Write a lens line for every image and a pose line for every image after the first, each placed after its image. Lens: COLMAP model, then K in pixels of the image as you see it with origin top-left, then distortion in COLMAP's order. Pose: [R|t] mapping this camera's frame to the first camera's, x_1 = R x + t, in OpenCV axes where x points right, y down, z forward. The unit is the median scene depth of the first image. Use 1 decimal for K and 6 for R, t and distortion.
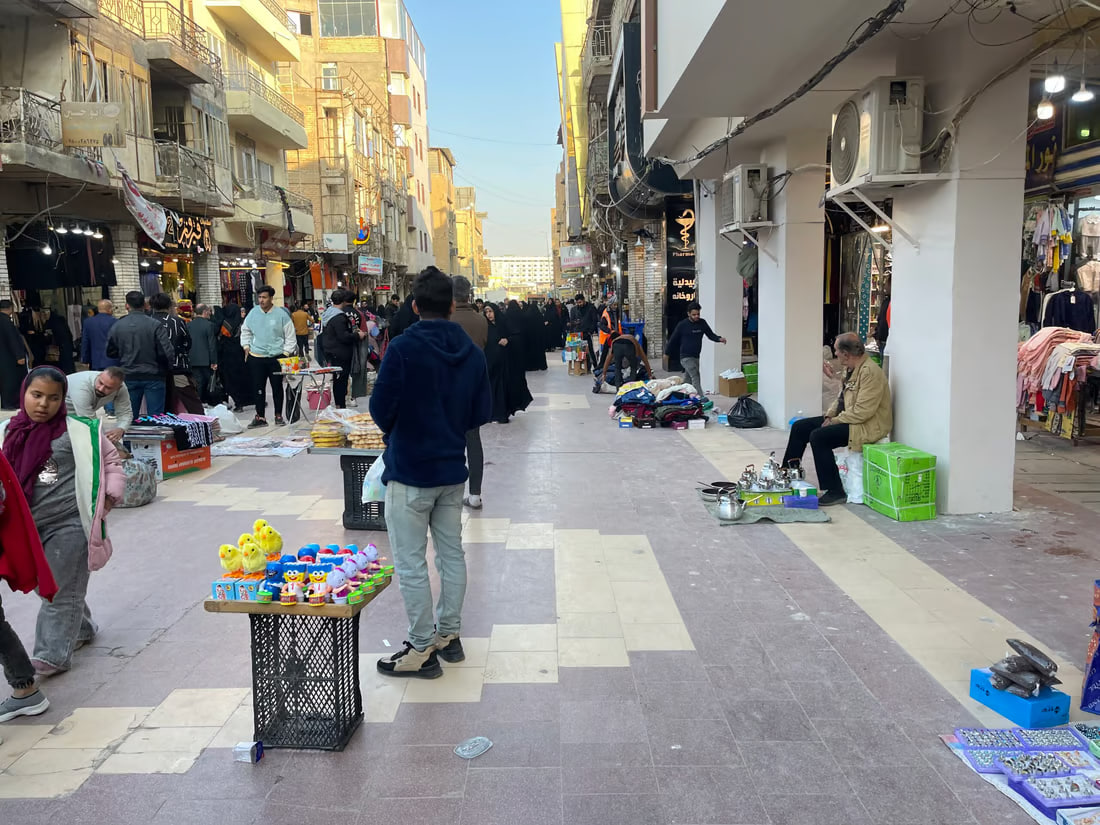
lens RADIAL K [[823.5, 0, 561.4], [0, 823.5, 410.4], [0, 0, 1]] dist [0.059363, -0.050975]
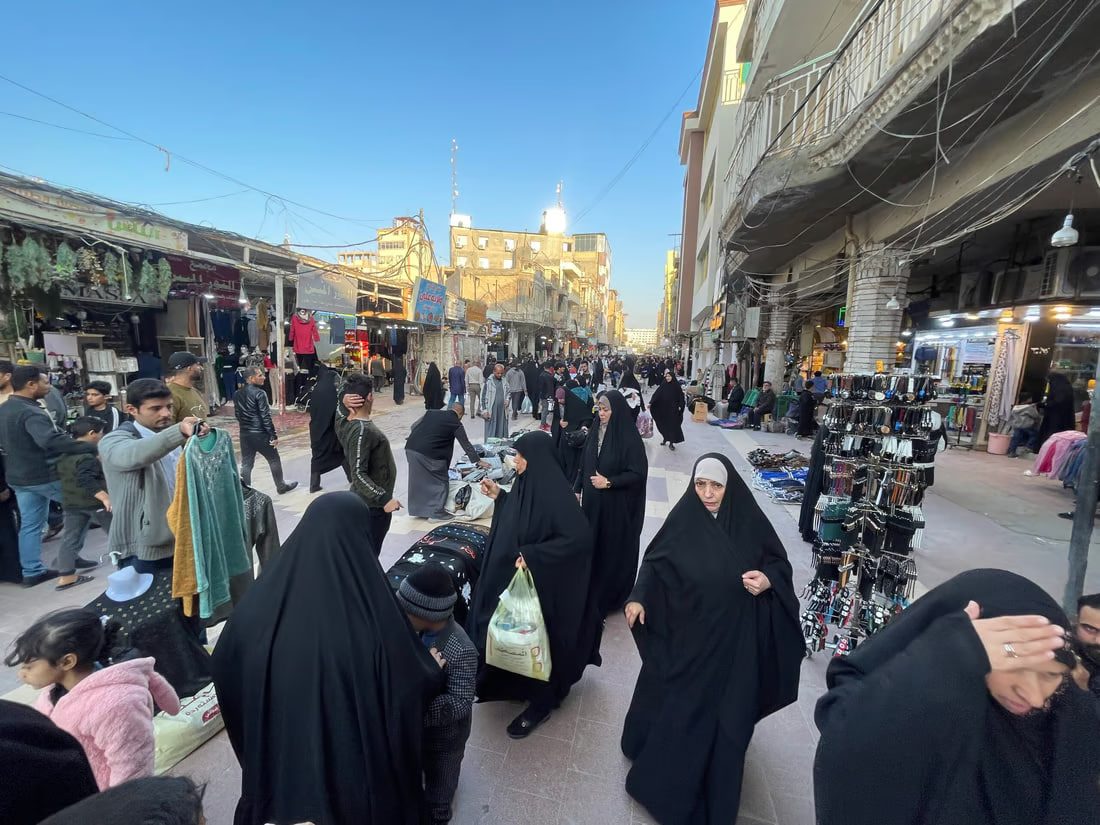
lens RADIAL K [[439.3, 0, 549.9], [0, 439.3, 414.1], [0, 0, 1]] dist [-0.004520, 0.000033]
pose [[0.969632, 0.083645, -0.229821, -0.001687], [-0.080821, 0.996493, 0.021689, 0.080944], [0.230829, -0.002456, 0.972991, -0.759054]]
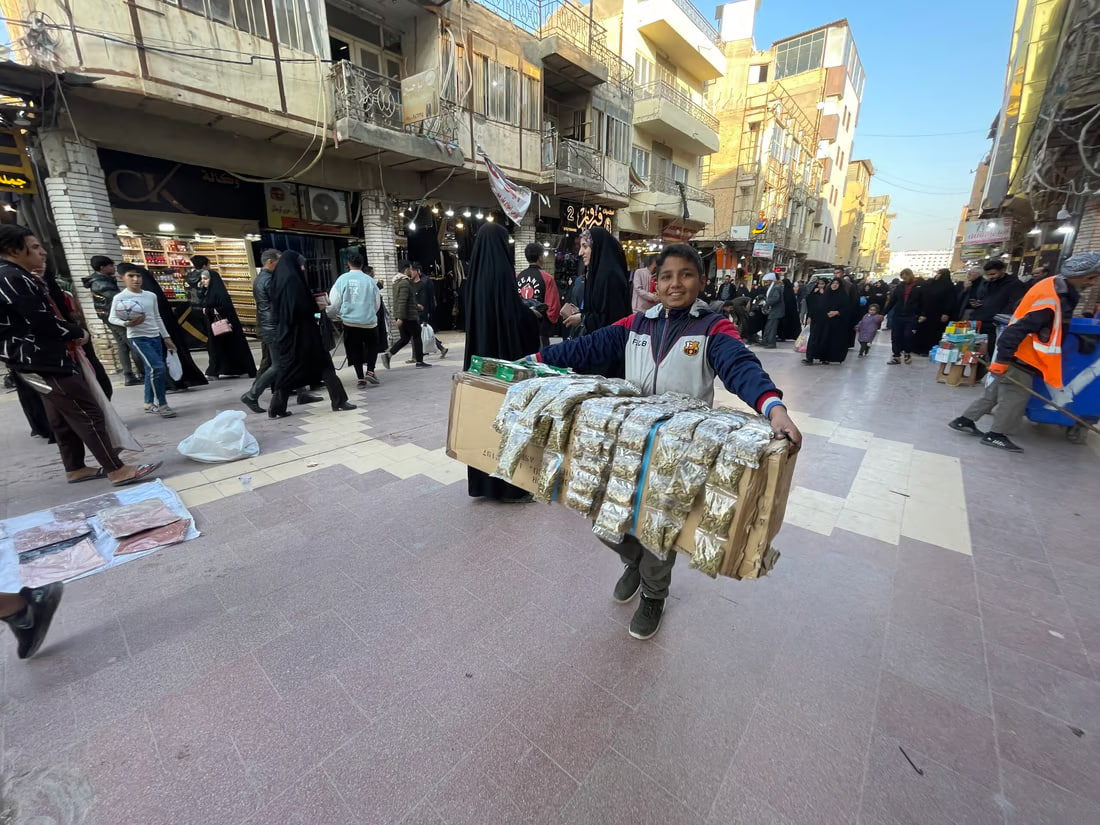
lens RADIAL K [[436.6, 0, 548.5], [0, 436.6, 411.2], [0, 0, 1]] dist [-0.002104, 0.000499]
pose [[0.746042, 0.206555, -0.633054, 0.001950], [-0.104481, 0.975209, 0.195066, -0.040848], [0.657652, -0.079385, 0.749128, 0.362651]]
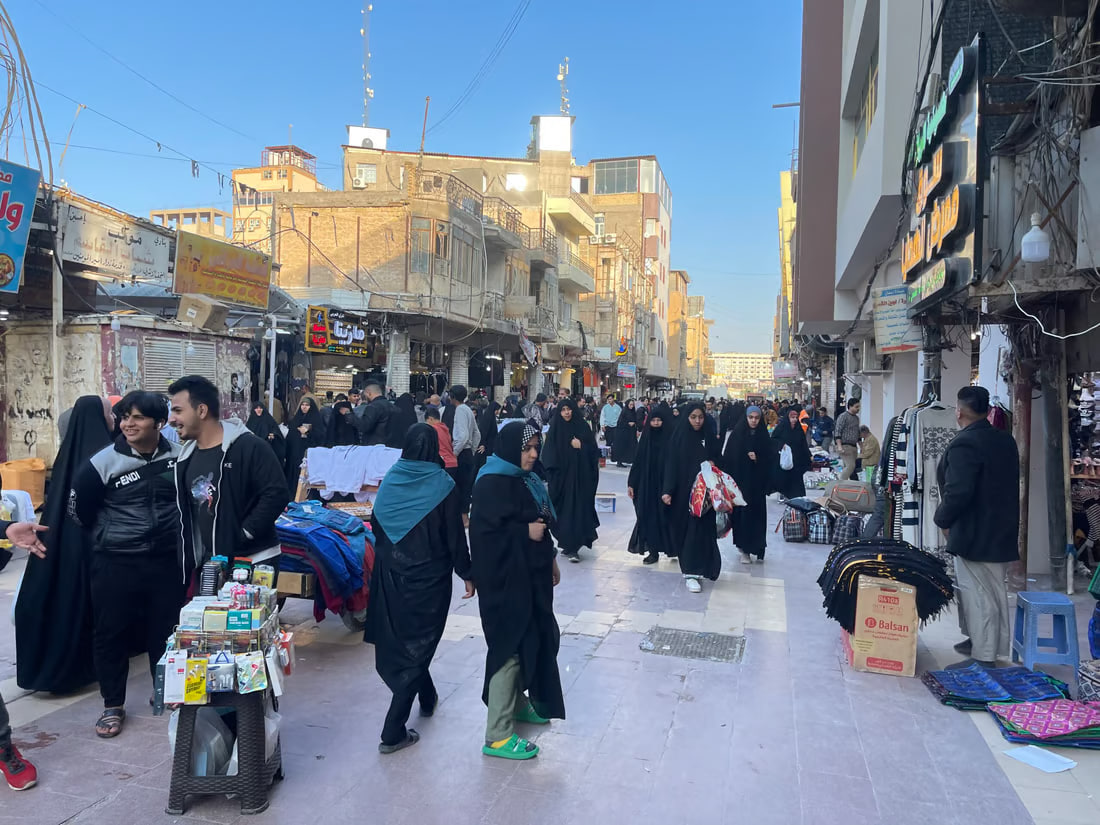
lens RADIAL K [[821.1, 0, 546.3], [0, 821.1, 417.3], [0, 0, 1]] dist [0.079508, -0.000531]
pose [[0.959895, 0.045818, -0.276592, 0.025970], [-0.074327, 0.992843, -0.093478, 0.051217], [0.270329, 0.110287, 0.956430, -0.445938]]
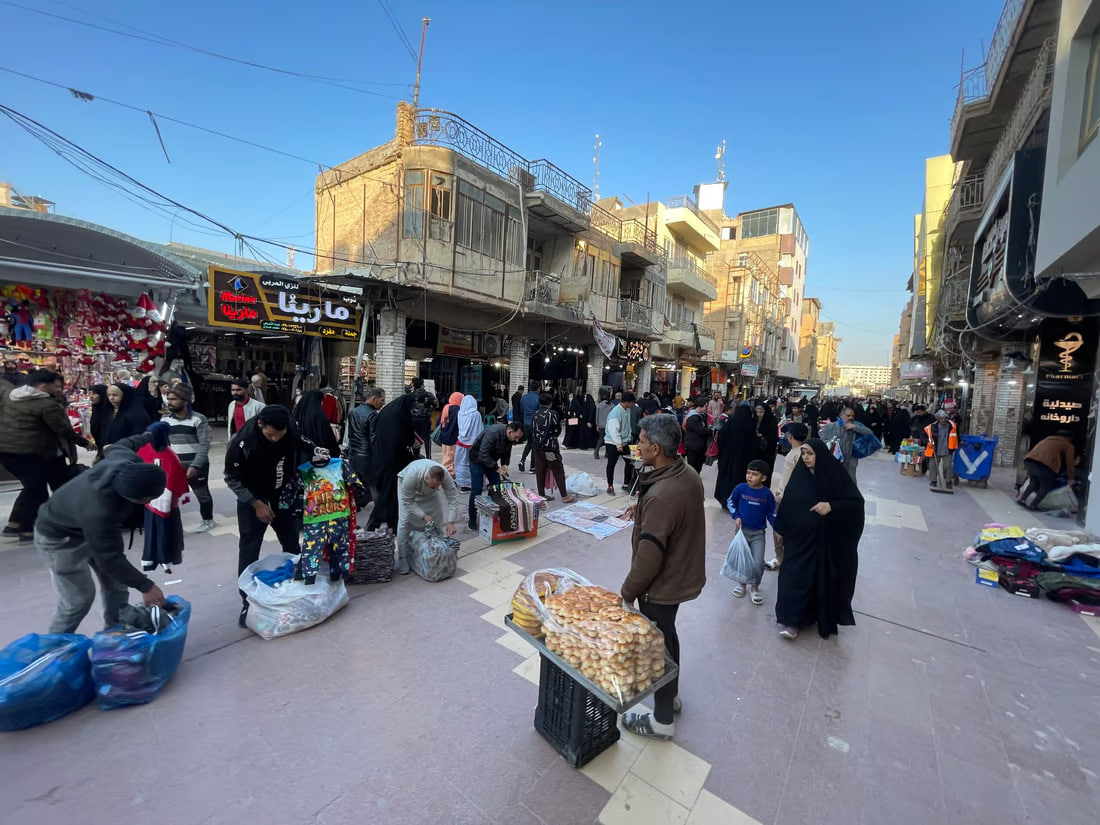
lens RADIAL K [[439.3, 0, 549.9], [0, 439.3, 414.1], [0, 0, 1]] dist [-0.004520, 0.000033]
pose [[0.783566, 0.101374, -0.612983, -0.006153], [-0.140591, 0.989938, -0.016002, -0.033998], [0.605193, 0.098719, 0.789934, 0.149225]]
